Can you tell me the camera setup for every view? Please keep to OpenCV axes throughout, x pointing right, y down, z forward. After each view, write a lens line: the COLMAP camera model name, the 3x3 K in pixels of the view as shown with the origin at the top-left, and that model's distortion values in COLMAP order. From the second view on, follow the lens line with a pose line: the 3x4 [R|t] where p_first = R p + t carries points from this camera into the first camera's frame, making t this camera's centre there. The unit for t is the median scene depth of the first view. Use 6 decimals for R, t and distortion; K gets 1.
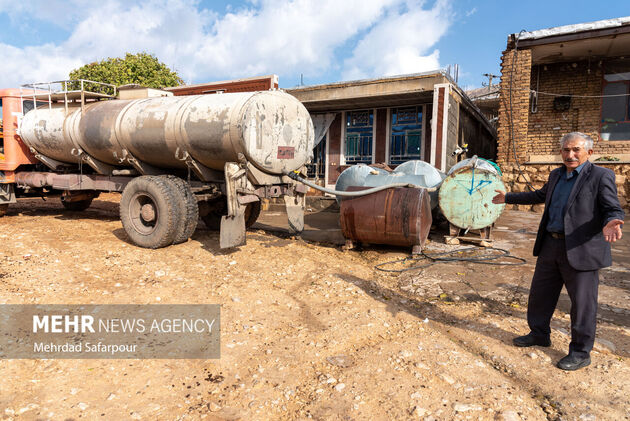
lens RADIAL K [[447.5, 0, 315.4], [0, 447.5, 209.9], [0, 0, 1]] dist [0.002200, 0.000867]
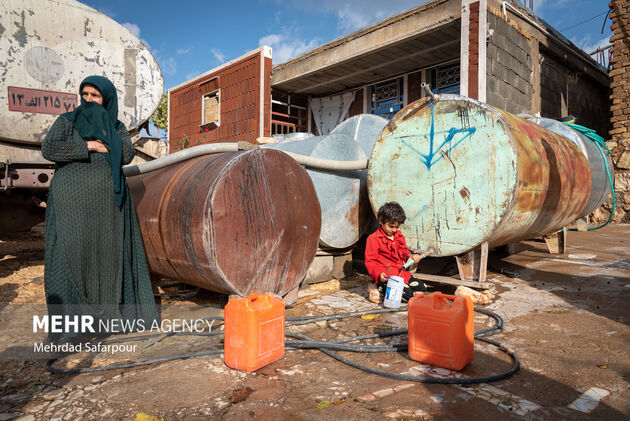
lens RADIAL K [[447.5, 0, 314.4], [0, 447.5, 209.7], [0, 0, 1]] dist [0.002200, 0.000867]
pose [[0.941133, -0.019197, -0.337491, 0.386222], [-0.004561, 0.997574, -0.069462, 0.030978], [0.338006, 0.066912, 0.938762, 0.596520]]
